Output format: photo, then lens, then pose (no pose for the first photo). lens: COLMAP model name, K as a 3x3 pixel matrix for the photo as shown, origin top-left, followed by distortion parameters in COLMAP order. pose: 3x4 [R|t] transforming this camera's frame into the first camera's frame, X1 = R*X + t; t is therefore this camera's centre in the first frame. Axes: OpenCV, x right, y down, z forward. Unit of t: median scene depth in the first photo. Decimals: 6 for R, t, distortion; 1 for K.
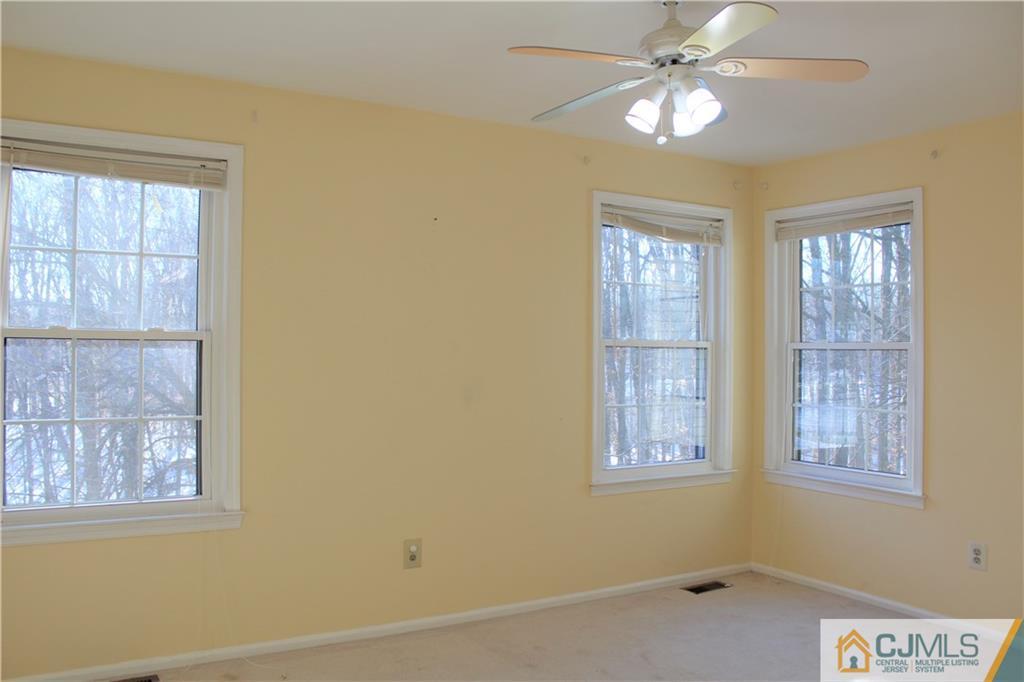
lens RADIAL K [[842.8, 0, 512.0], [0, 842.8, 341.0], [0, 0, 1]] dist [-0.161744, 0.134311]
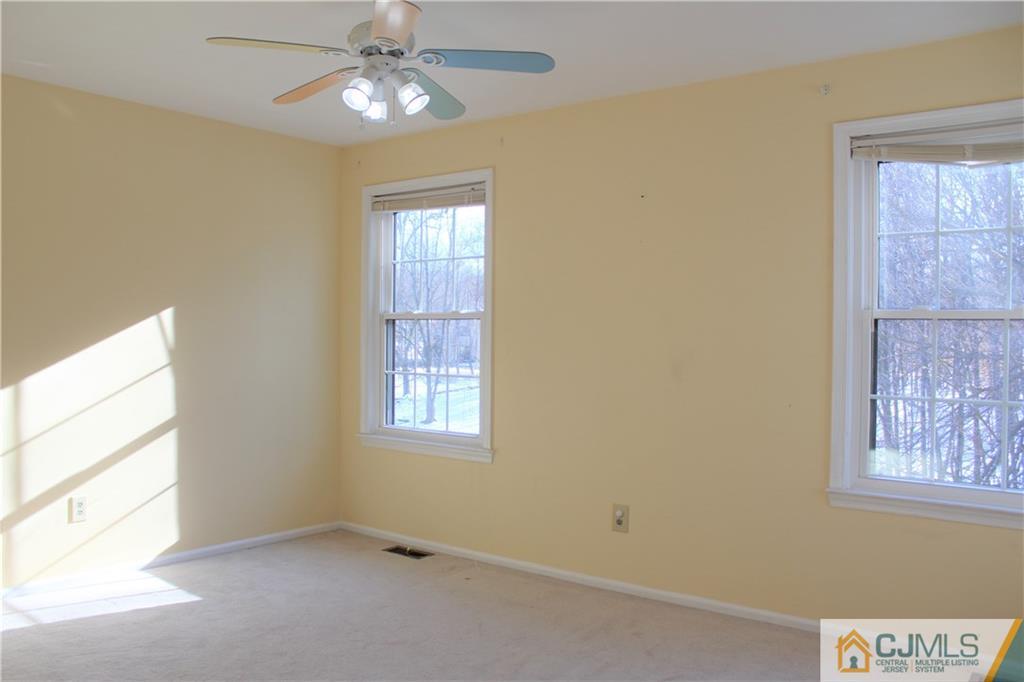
lens RADIAL K [[842.8, 0, 512.0], [0, 842.8, 341.0], [0, 0, 1]] dist [-0.161744, 0.134311]
pose [[0.373014, 0.008496, -0.927787, 0.810478], [0.011830, 0.999833, 0.013911, 0.014360], [0.927750, -0.016165, 0.372852, 0.483639]]
